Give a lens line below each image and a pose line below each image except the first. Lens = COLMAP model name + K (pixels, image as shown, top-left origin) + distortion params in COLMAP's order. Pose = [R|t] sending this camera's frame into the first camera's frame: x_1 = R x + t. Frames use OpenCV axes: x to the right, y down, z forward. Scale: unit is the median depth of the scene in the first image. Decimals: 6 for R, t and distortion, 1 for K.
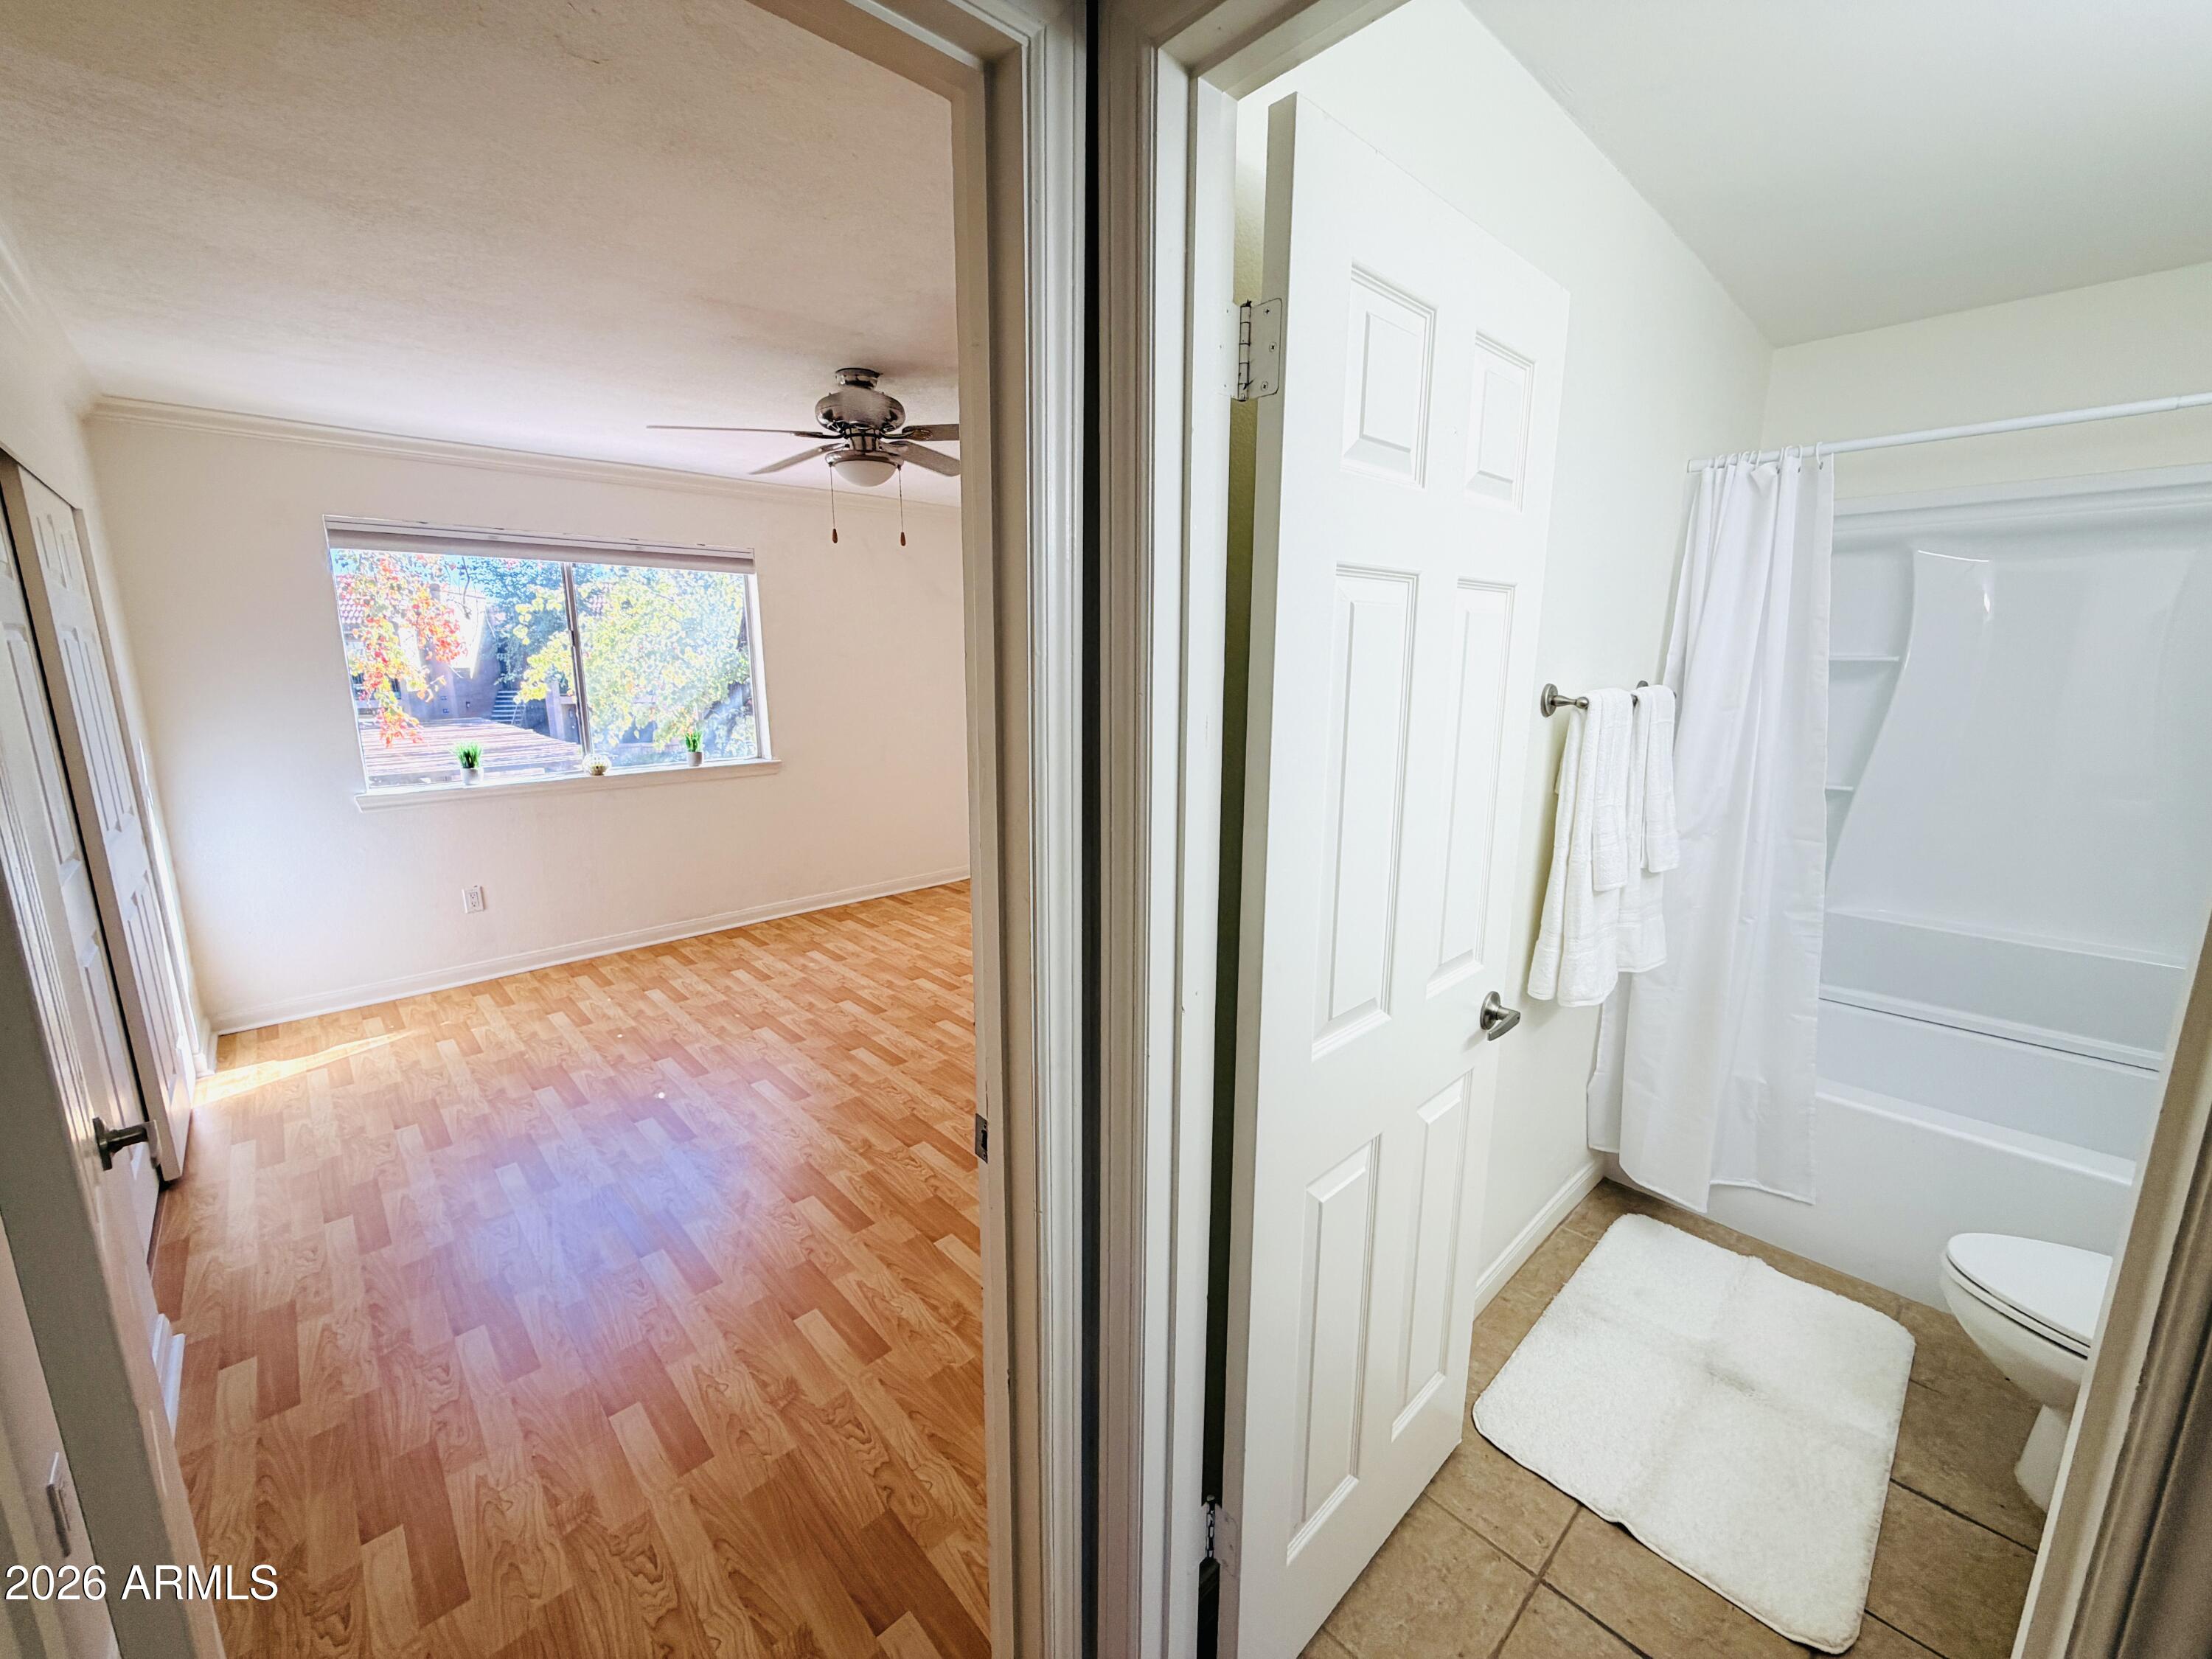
lens RADIAL K [[883.4, 0, 1097.2], [0, 883.4, 827.6], [0, 0, 1]] dist [-0.000753, 0.000223]
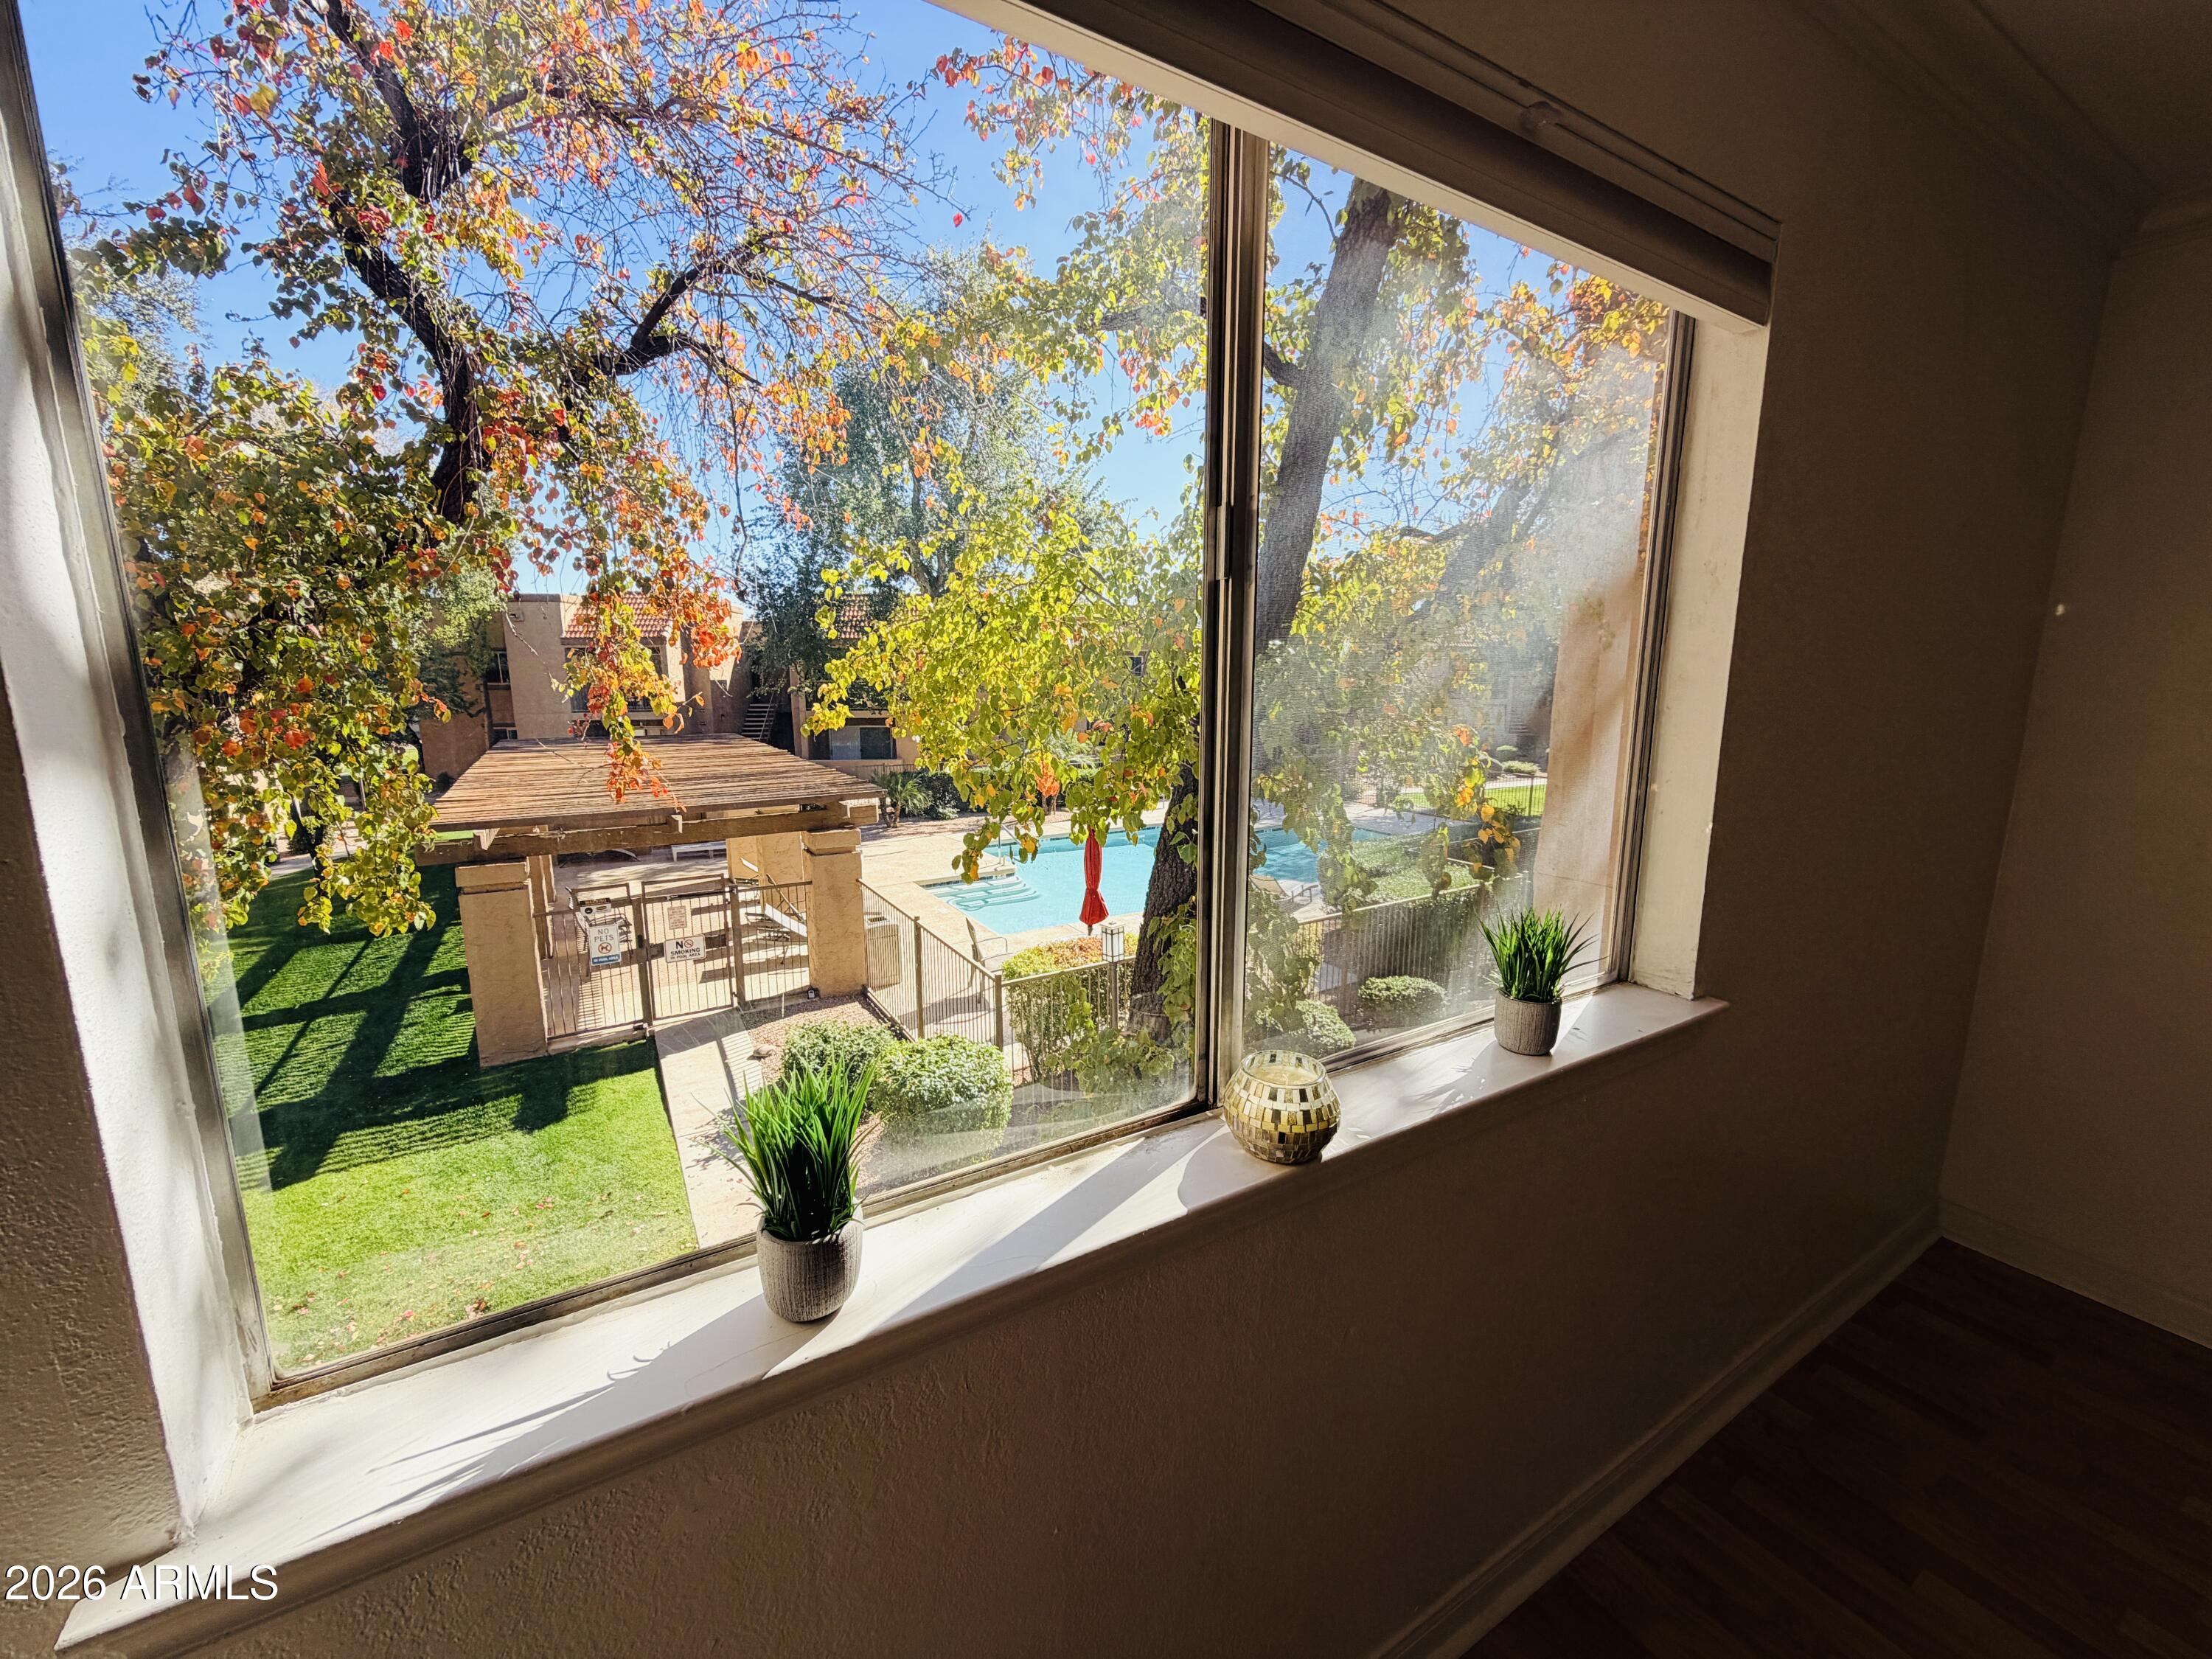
lens RADIAL K [[883.4, 0, 1103.0], [0, 883.4, 828.1], [0, 0, 1]] dist [-0.000753, 0.000223]
pose [[0.978398, 0.039687, -0.202886, -0.583039], [-0.043394, 0.998962, -0.013858, -0.140193], [0.202125, 0.022363, 0.979104, 0.784535]]
